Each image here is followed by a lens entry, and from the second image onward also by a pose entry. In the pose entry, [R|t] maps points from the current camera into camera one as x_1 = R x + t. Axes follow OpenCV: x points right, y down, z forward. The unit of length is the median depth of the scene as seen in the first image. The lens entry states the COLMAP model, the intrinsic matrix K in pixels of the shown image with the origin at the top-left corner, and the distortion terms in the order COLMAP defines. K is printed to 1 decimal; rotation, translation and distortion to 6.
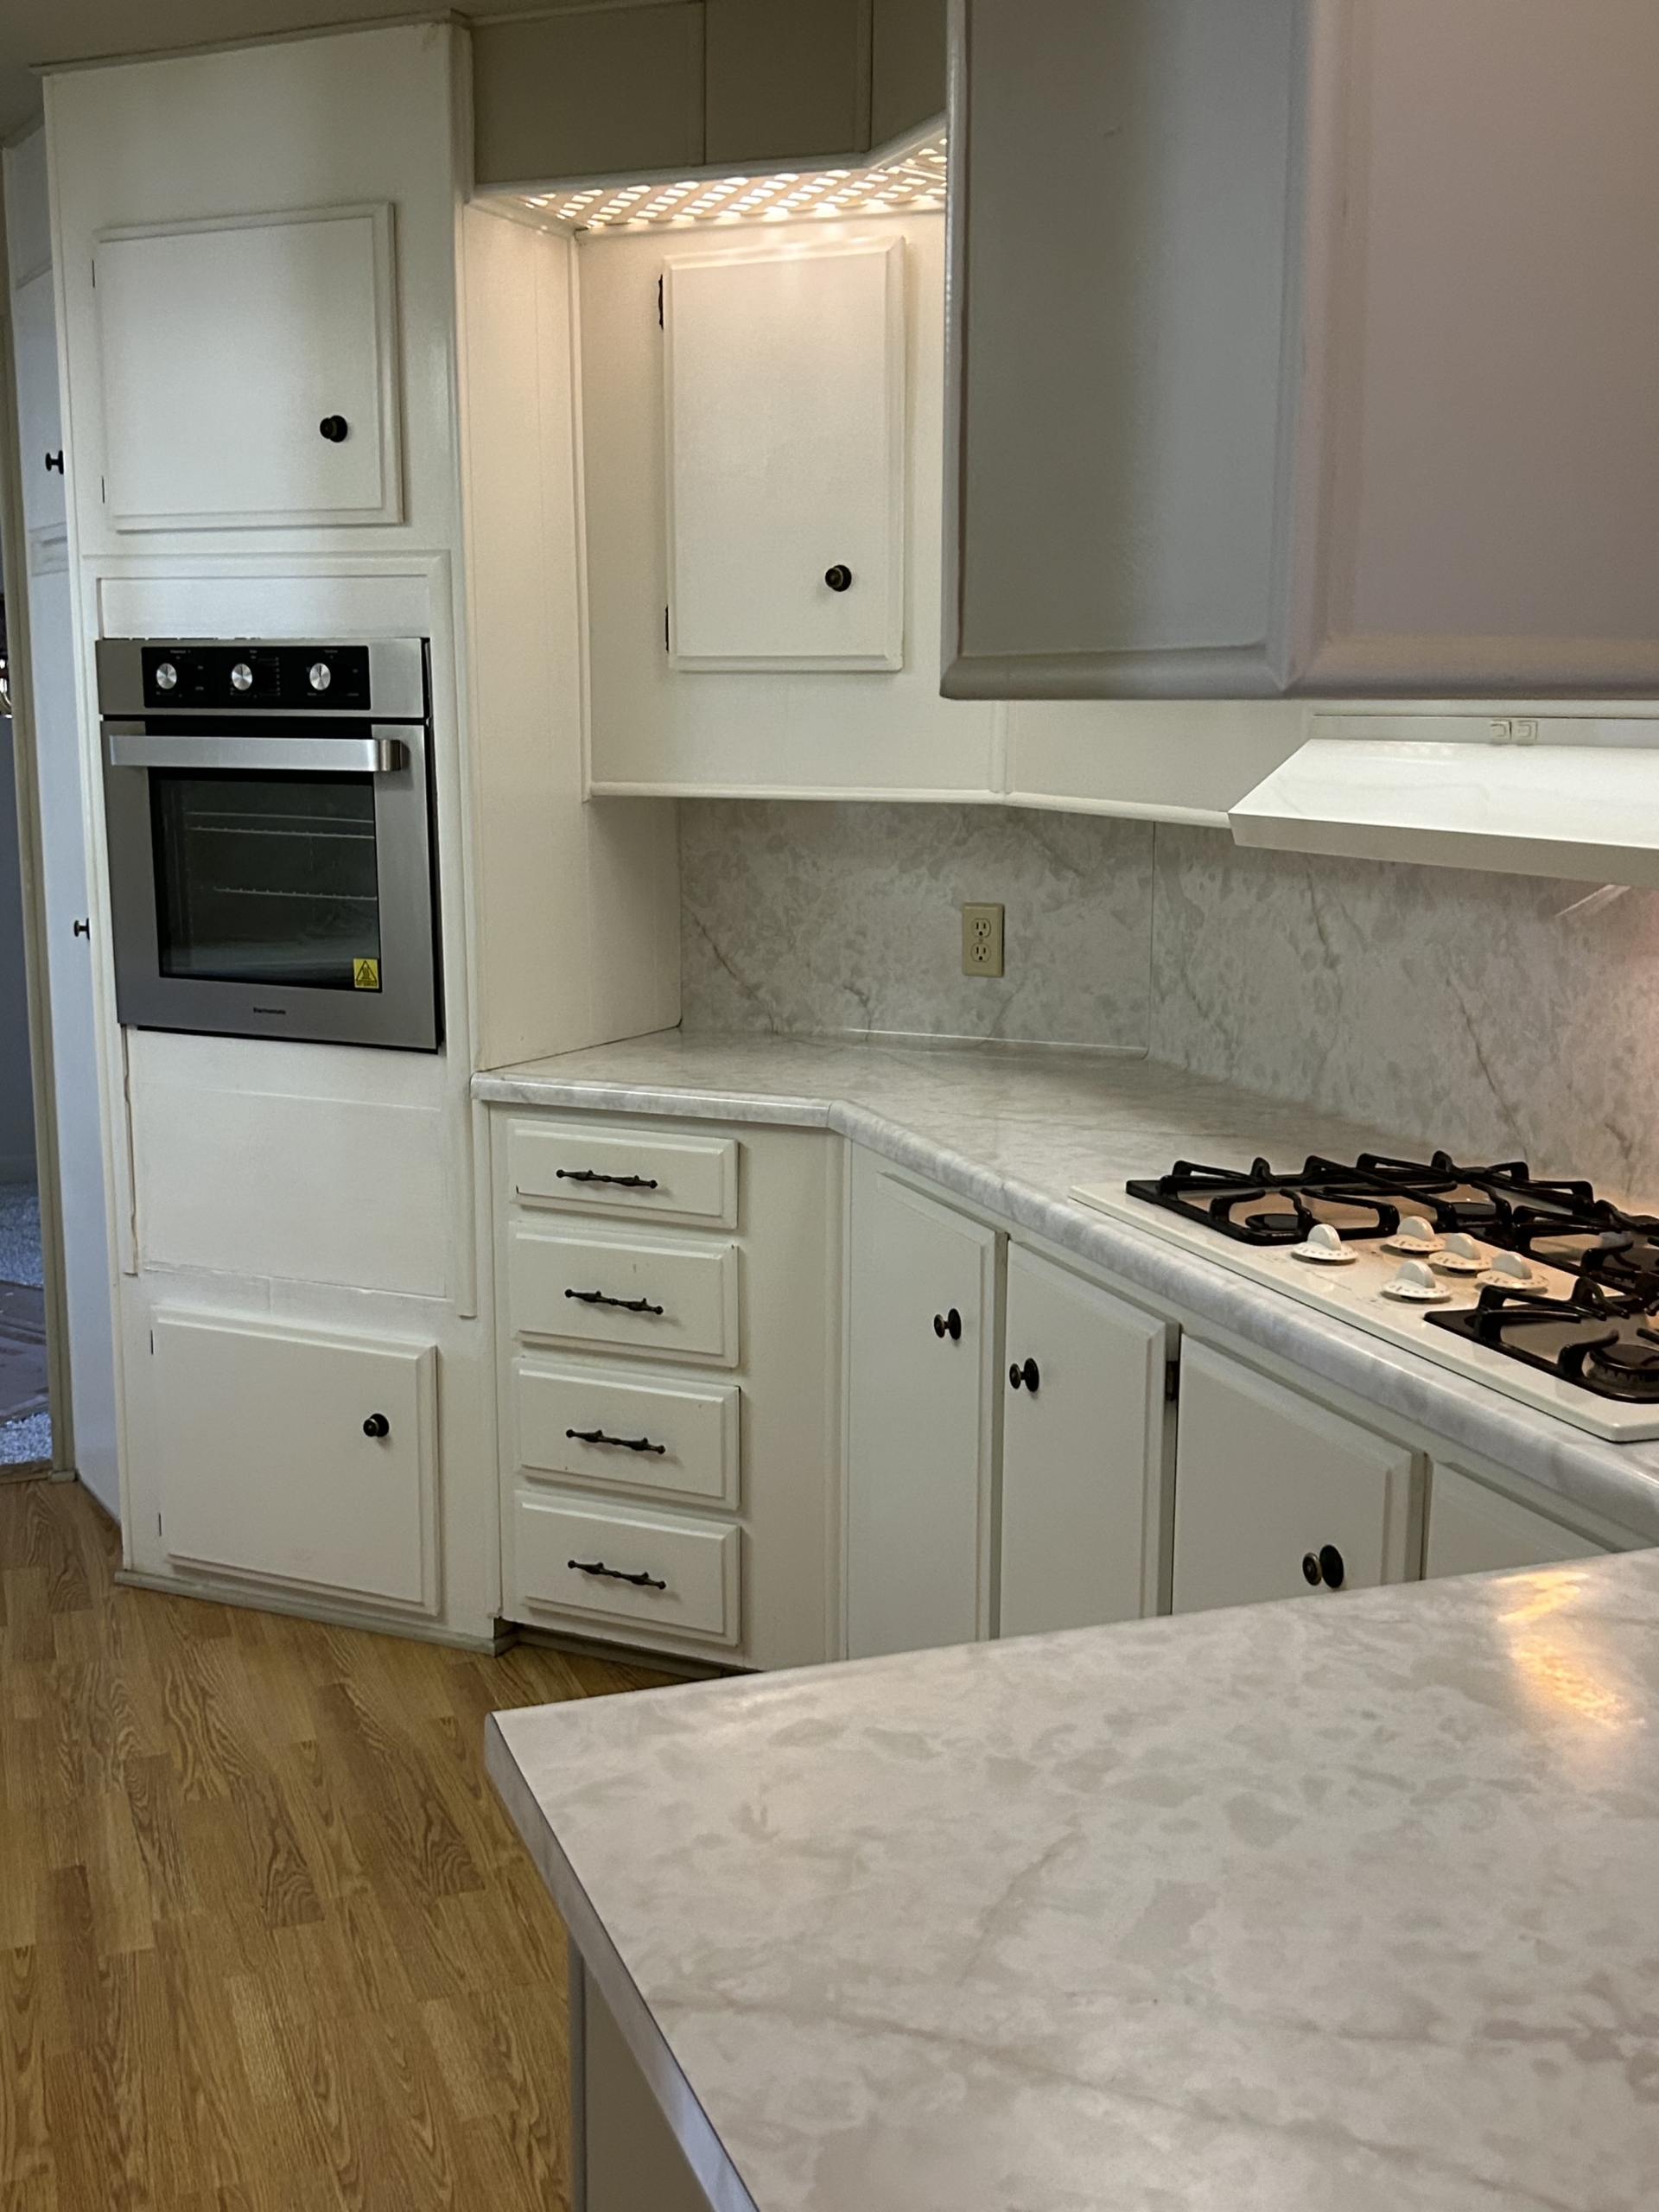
lens RADIAL K [[2412.0, 0, 833.8], [0, 2412.0, 1157.1], [0, 0, 1]] dist [0.073431, -0.014931]
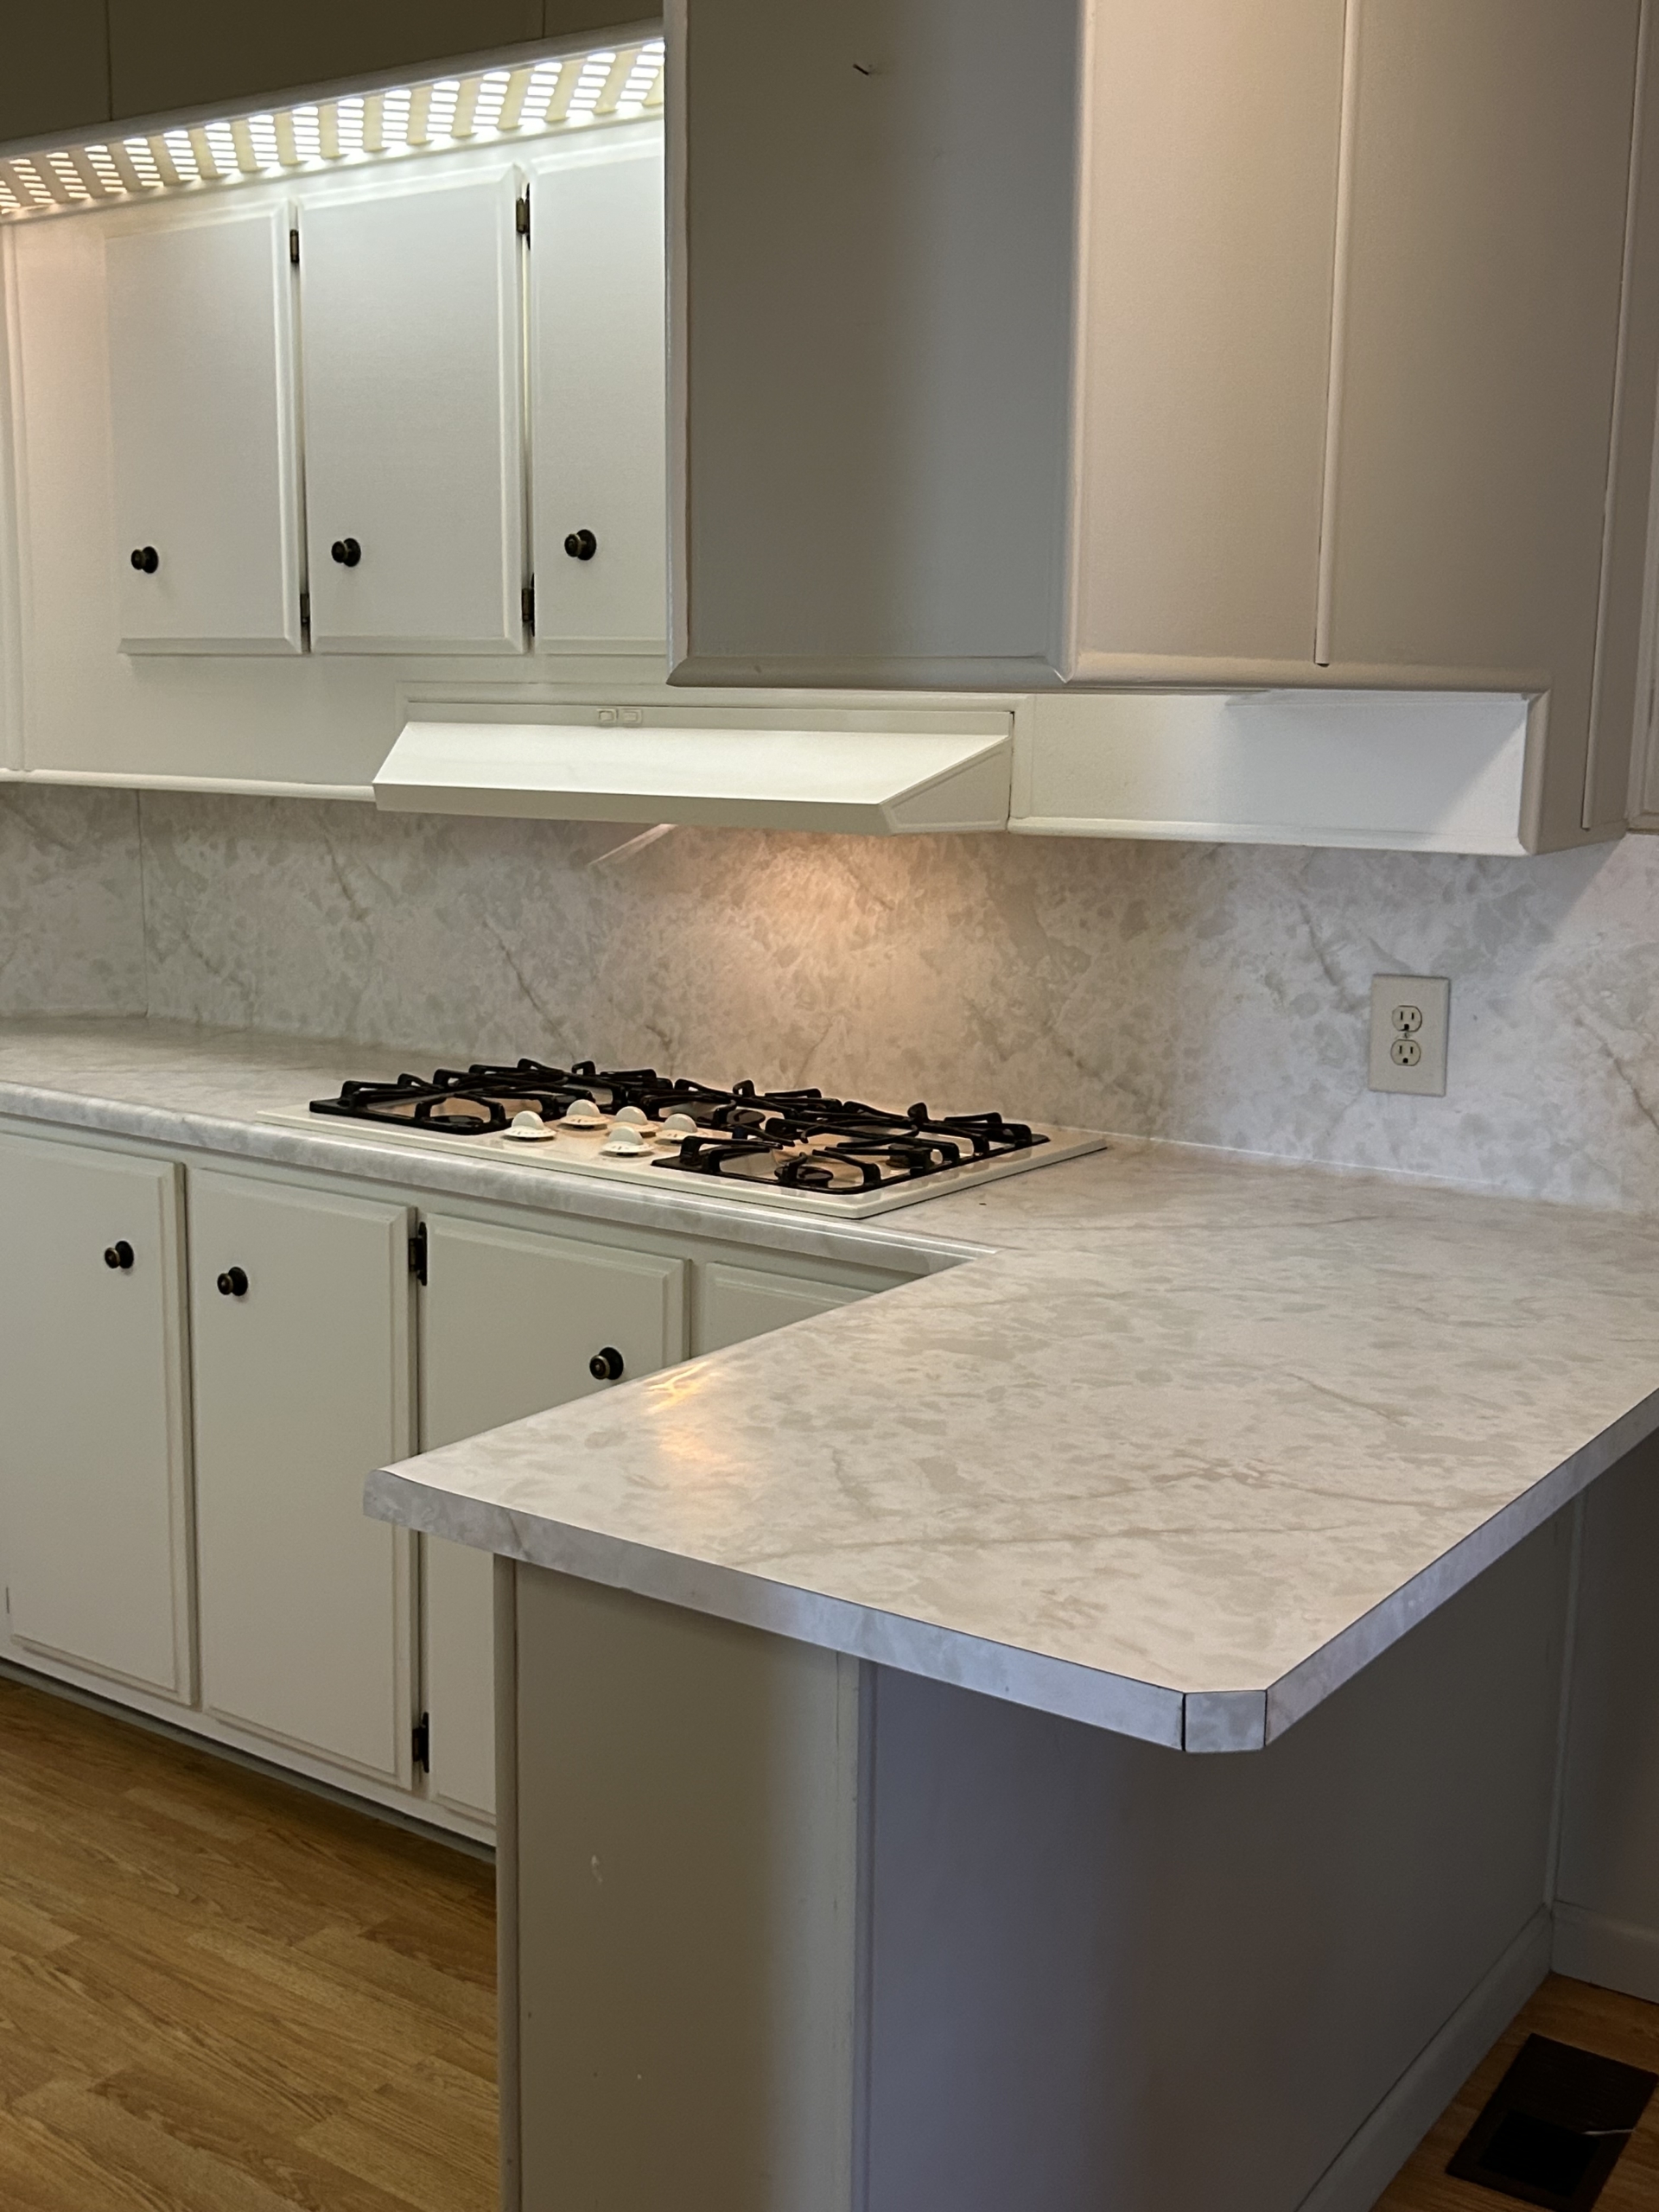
lens RADIAL K [[2363.3, 0, 829.5], [0, 2363.3, 1106.0], [0, 0, 1]] dist [0.359871, -1.160491]
pose [[0.831017, -0.093126, 0.548397, -0.265259], [0.101798, 0.994697, 0.014654, 0.018141], [-0.546853, 0.043648, 0.836090, -0.088066]]
